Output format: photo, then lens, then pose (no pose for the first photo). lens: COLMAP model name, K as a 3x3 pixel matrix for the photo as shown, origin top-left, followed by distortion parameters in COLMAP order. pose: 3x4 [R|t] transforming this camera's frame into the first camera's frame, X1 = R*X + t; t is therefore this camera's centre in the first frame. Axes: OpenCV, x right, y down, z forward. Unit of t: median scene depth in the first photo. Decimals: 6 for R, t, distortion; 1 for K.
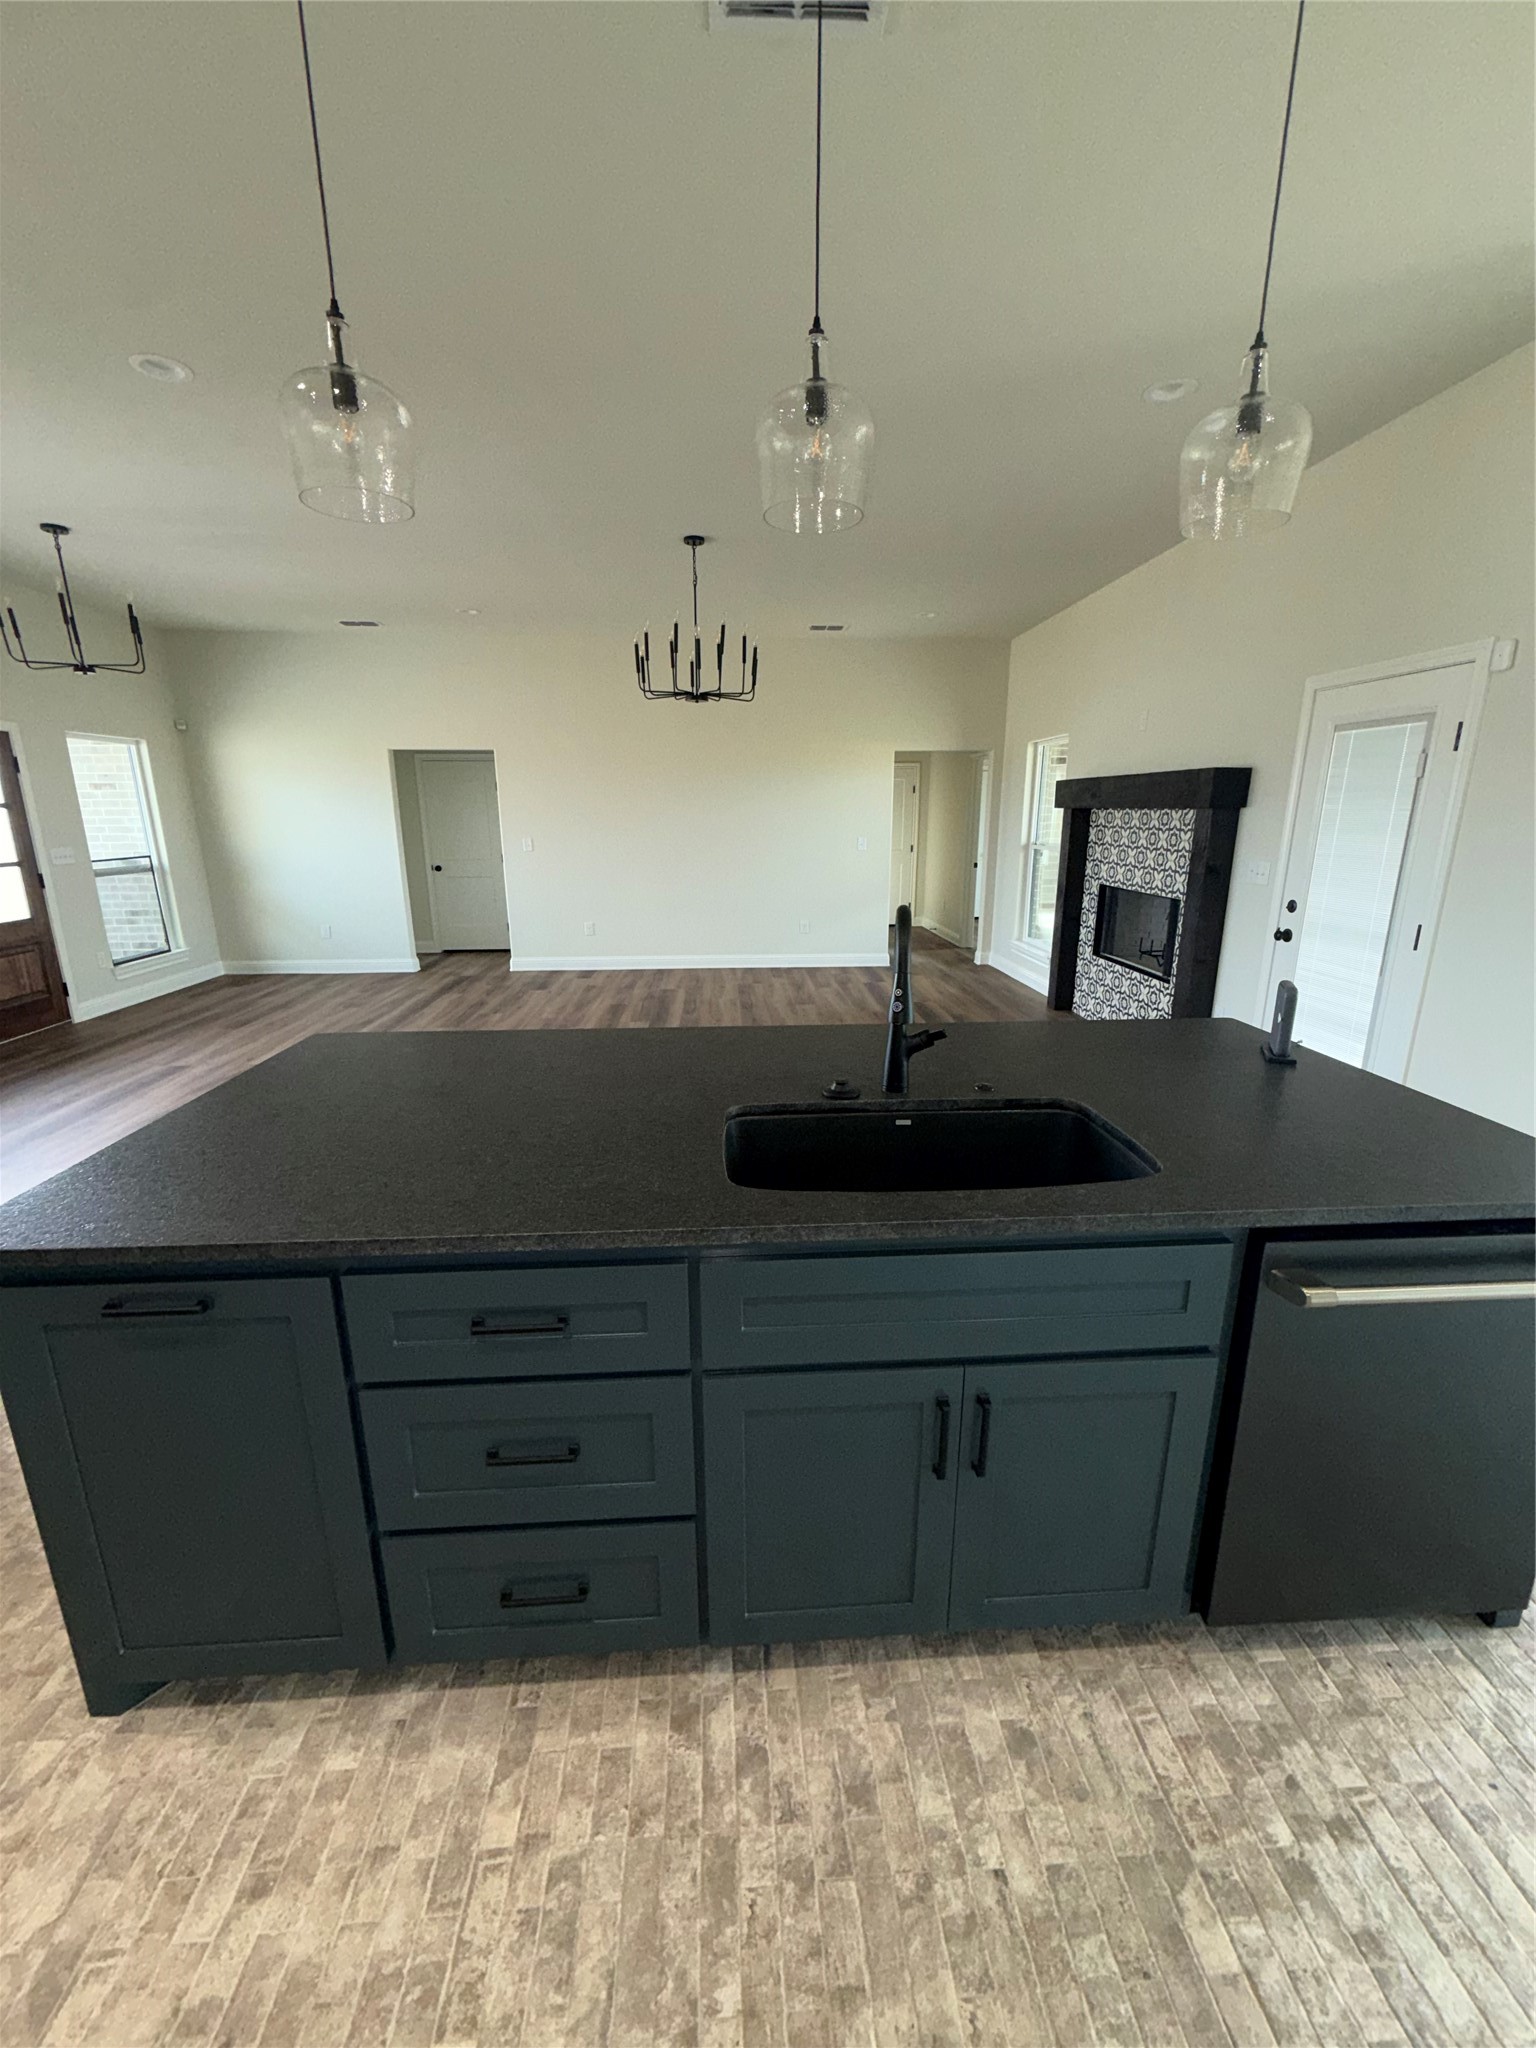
lens RADIAL K [[808.7, 0, 767.1], [0, 808.7, 1020.6], [0, 0, 1]] dist [-0.000296, -0.000294]
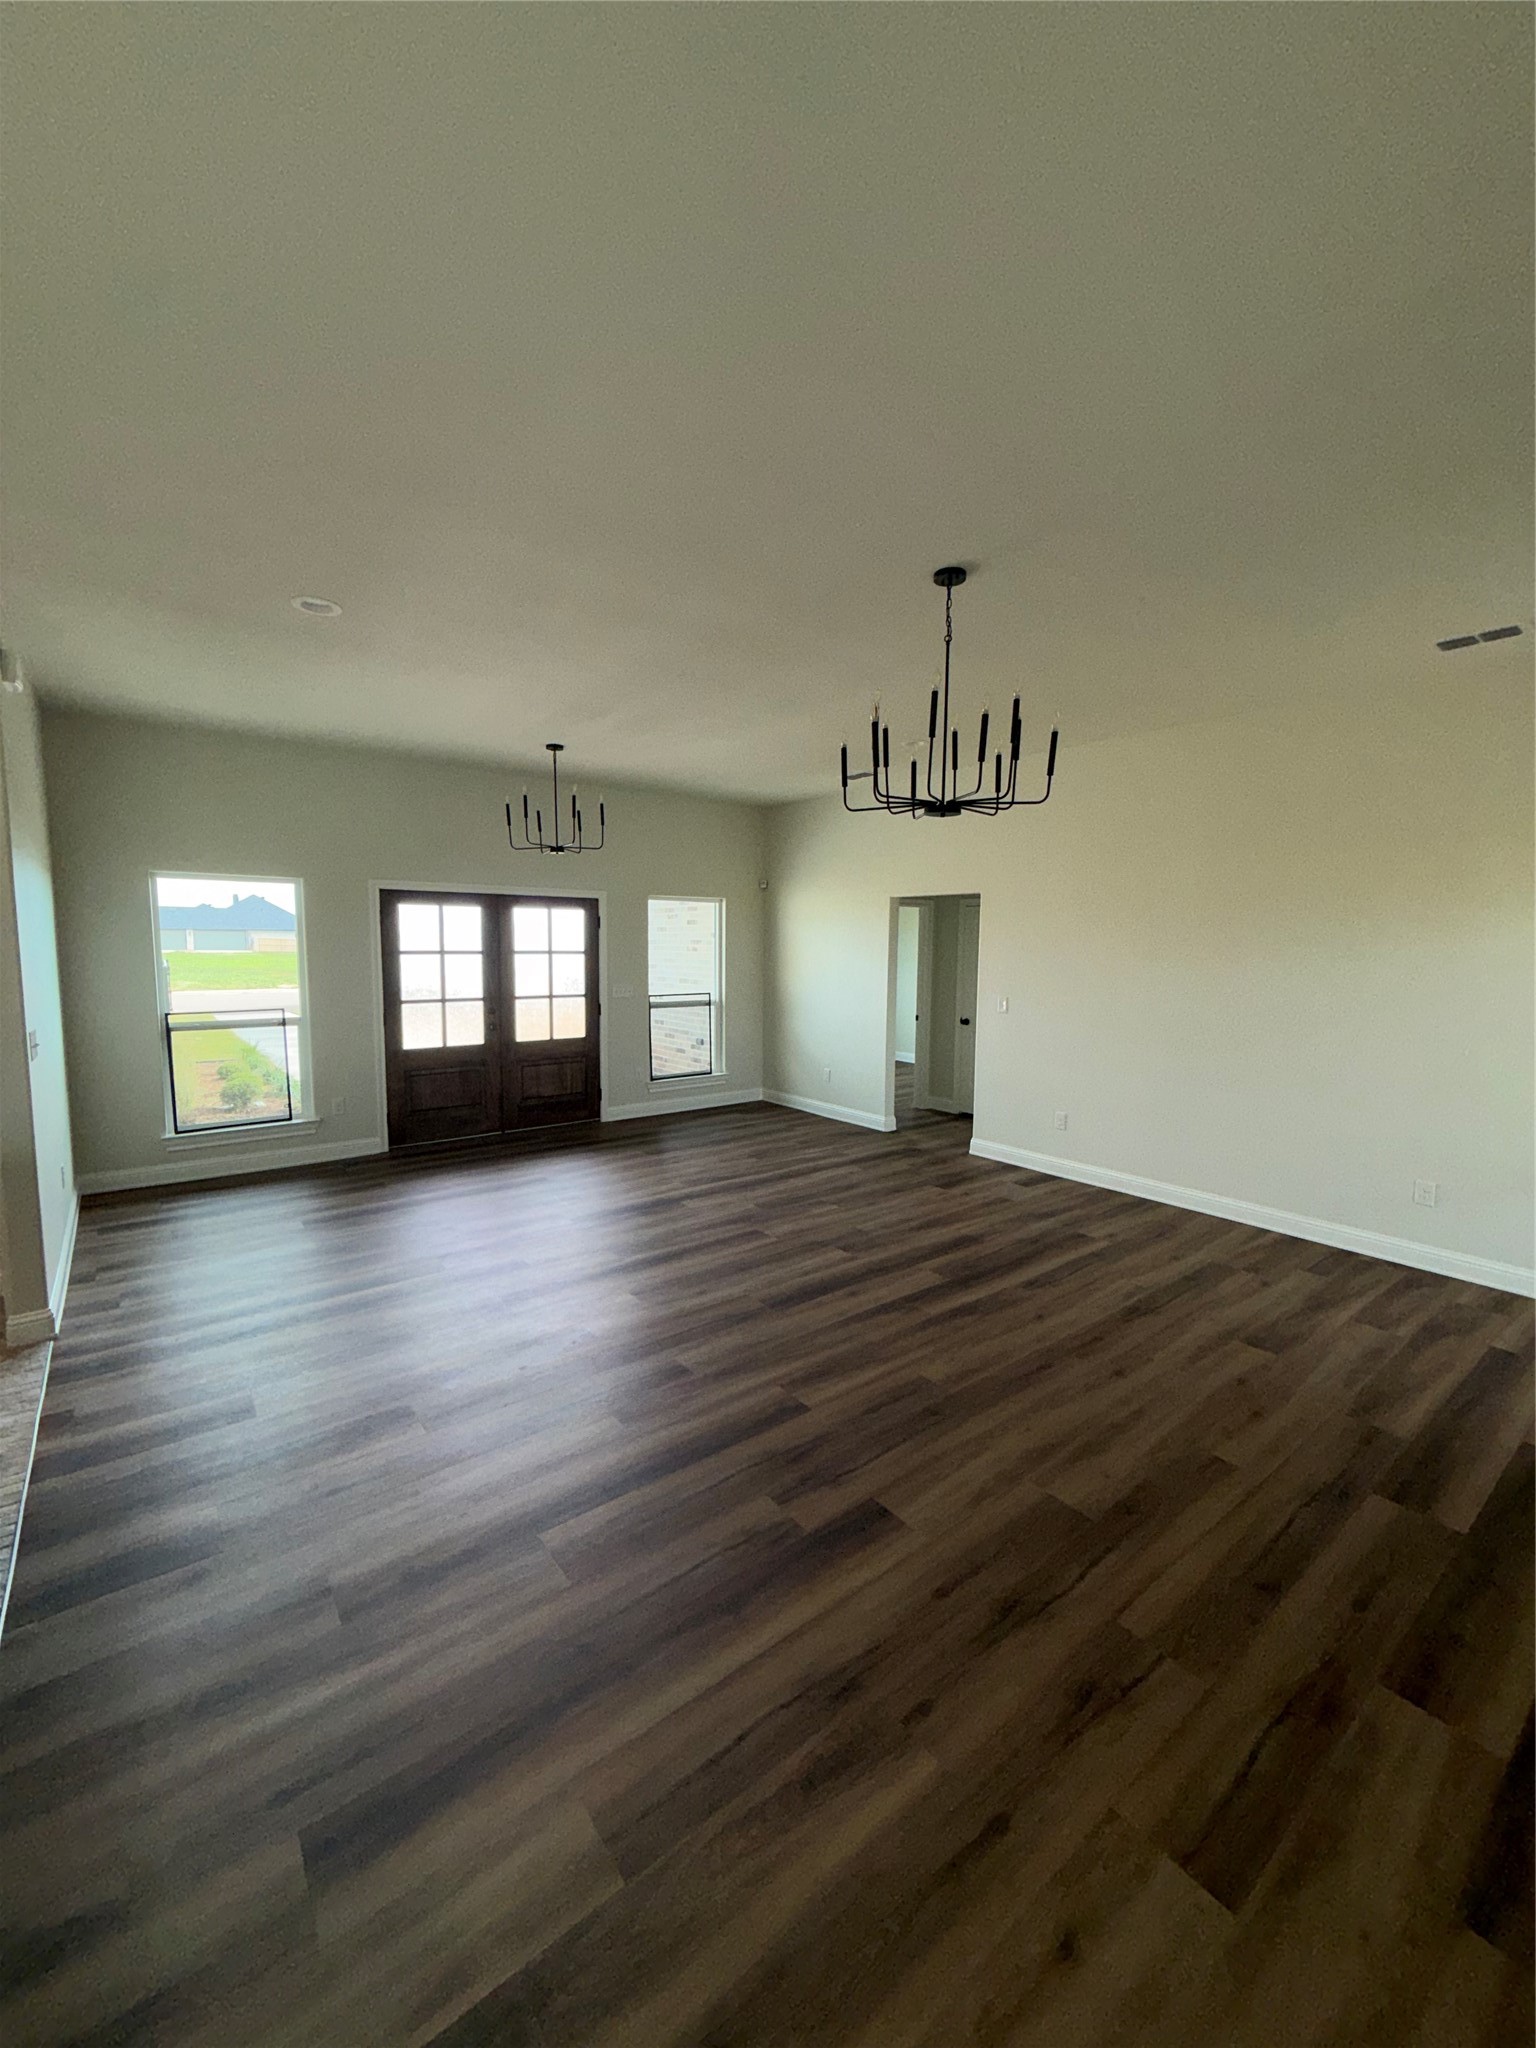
lens RADIAL K [[808.7, 0, 767.1], [0, 808.7, 1020.6], [0, 0, 1]] dist [-0.000296, -0.000294]
pose [[0.571596, 0.086399, -0.815974, 0.376618], [-0.215628, 0.975306, -0.047780, -0.186111], [0.791696, 0.203258, 0.576111, 0.581300]]
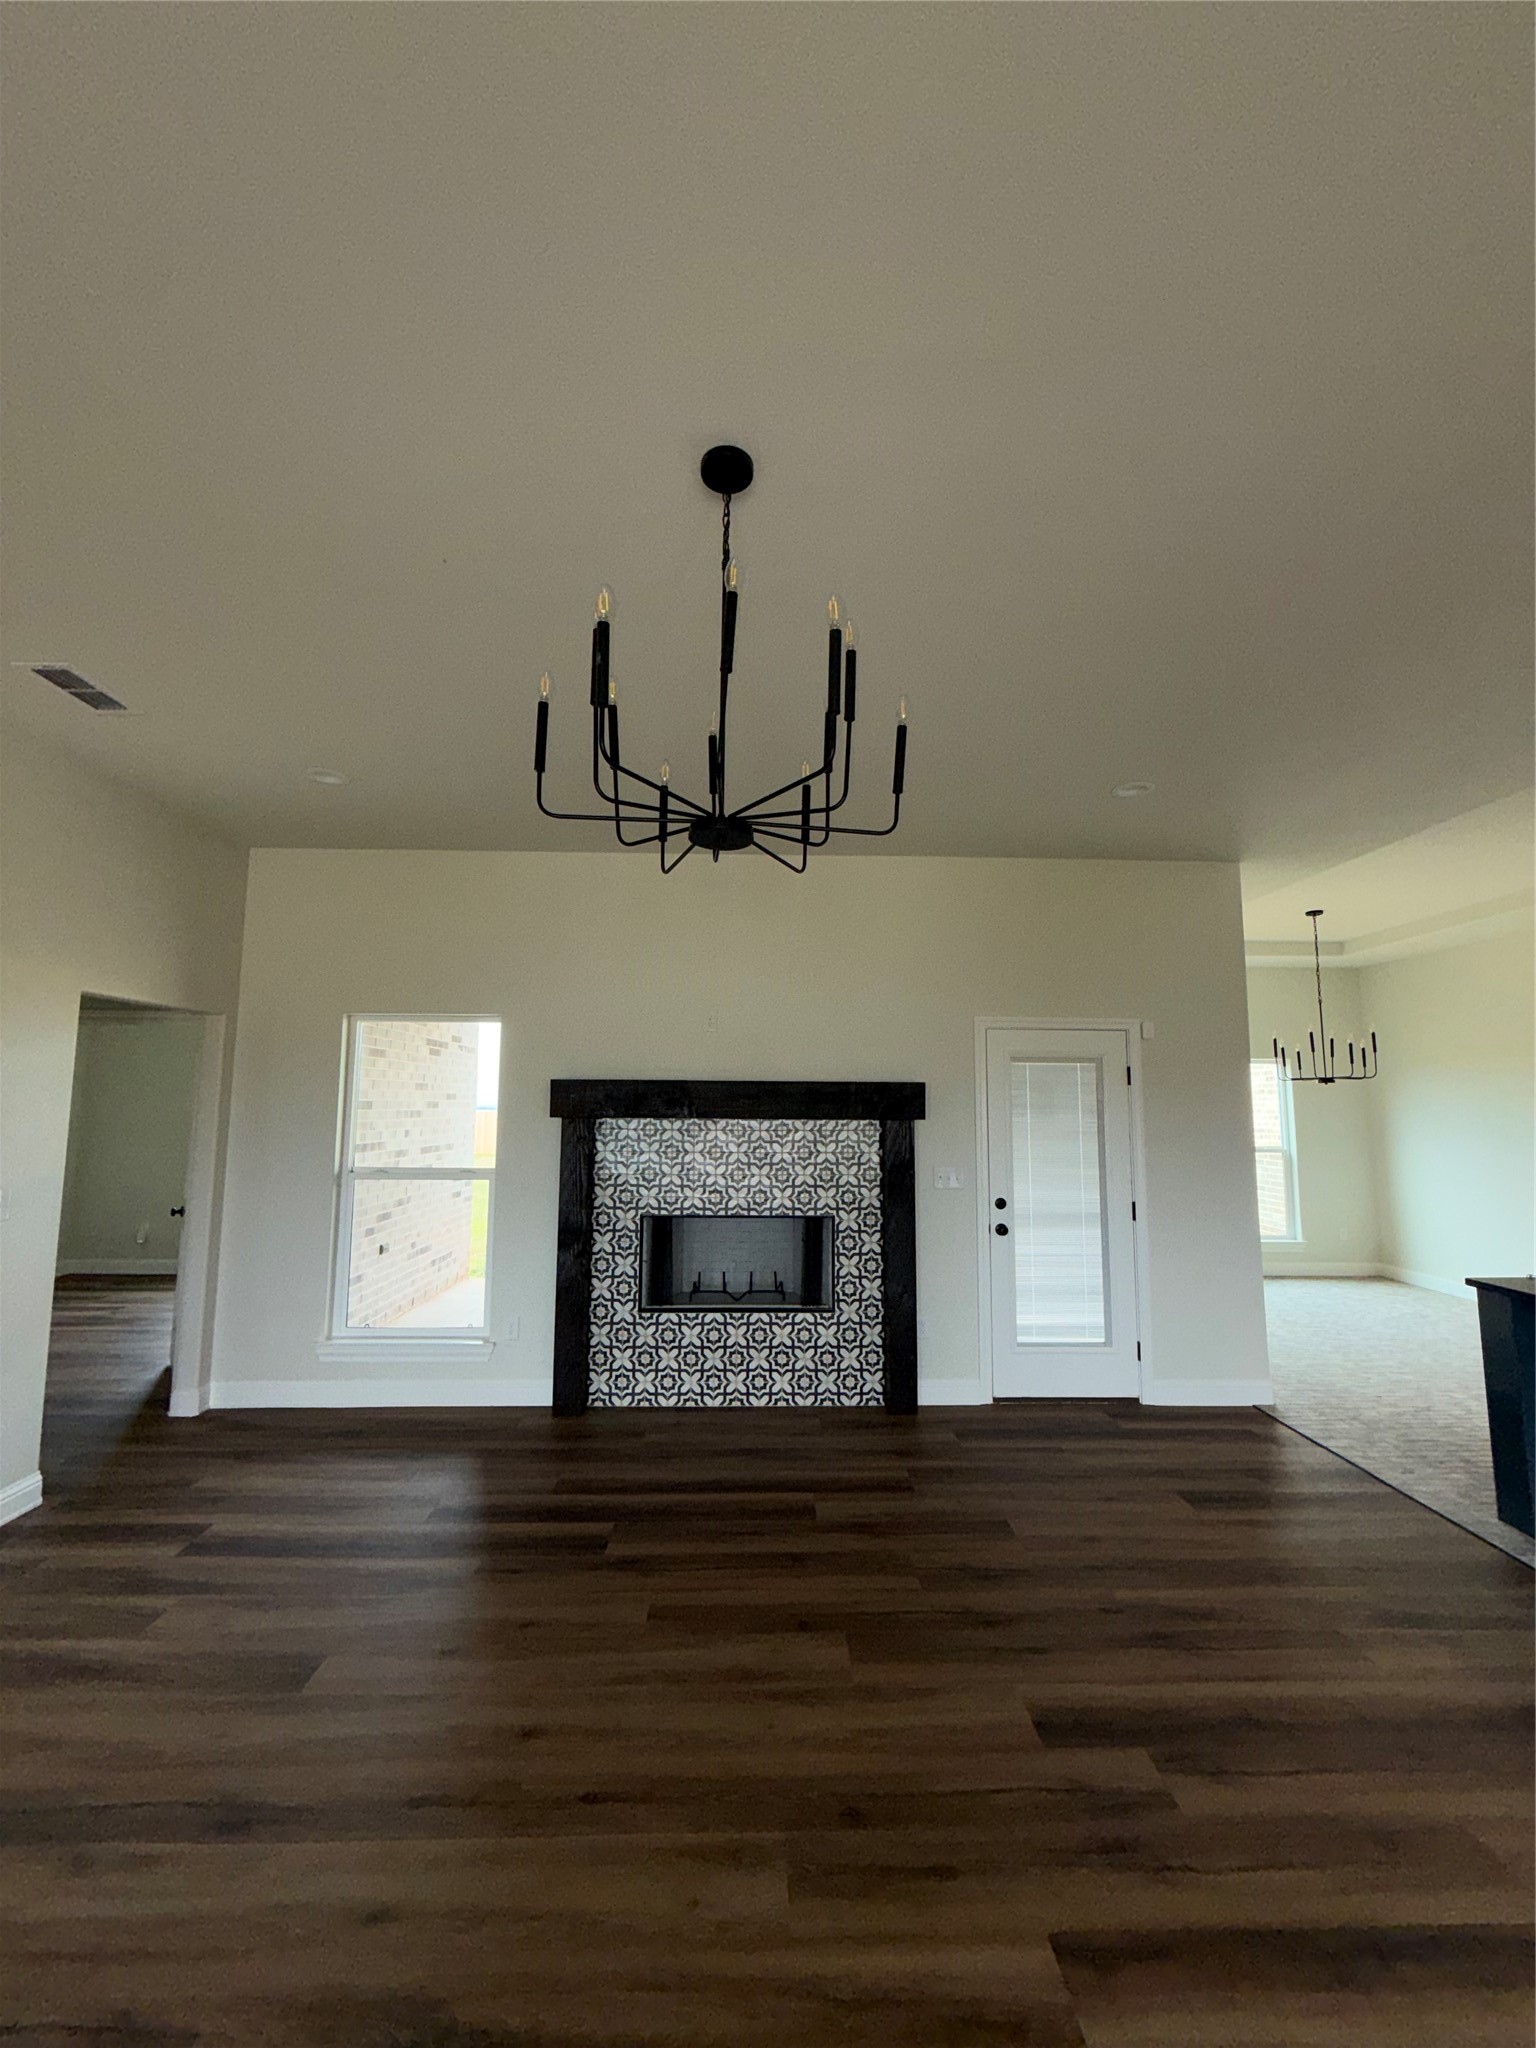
lens RADIAL K [[824.2, 0, 763.8], [0, 824.2, 1020.9], [0, 0, 1]] dist [0.000938, -0.000004]
pose [[0.035861, 0.106271, 0.993690, -0.462627], [0.246213, 0.962741, -0.111847, -0.285210], [-0.968552, 0.248670, 0.008360, 1.040176]]
